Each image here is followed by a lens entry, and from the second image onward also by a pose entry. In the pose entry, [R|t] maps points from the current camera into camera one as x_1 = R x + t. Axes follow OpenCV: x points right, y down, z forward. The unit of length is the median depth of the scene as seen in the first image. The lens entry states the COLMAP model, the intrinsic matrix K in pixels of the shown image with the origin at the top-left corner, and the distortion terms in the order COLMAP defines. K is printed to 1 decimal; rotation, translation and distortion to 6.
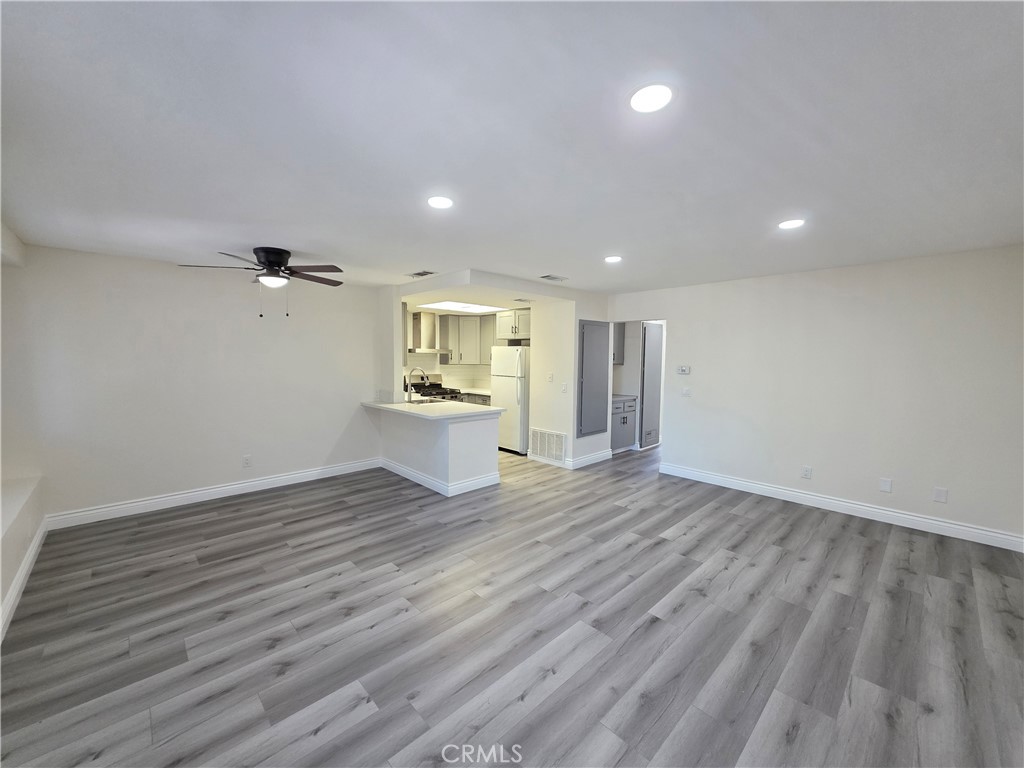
lens RADIAL K [[414.0, 0, 515.7], [0, 414.0, 383.3], [0, 0, 1]] dist [0.000355, 0.000064]
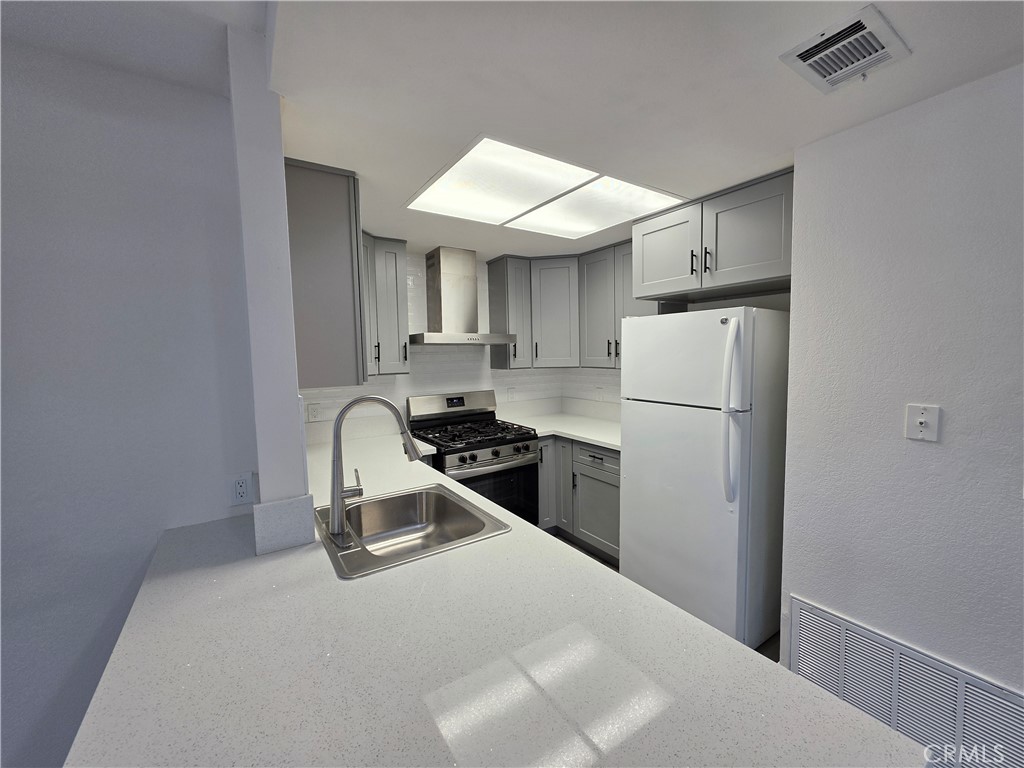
lens RADIAL K [[414.0, 0, 514.4], [0, 414.0, 380.7], [0, 0, 1]] dist [0.000355, 0.000064]
pose [[0.983723, -0.015507, -0.179023, -0.082579], [0.016523, 0.999855, 0.004181, -0.036236], [0.178932, -0.007071, 0.983836, 0.600956]]
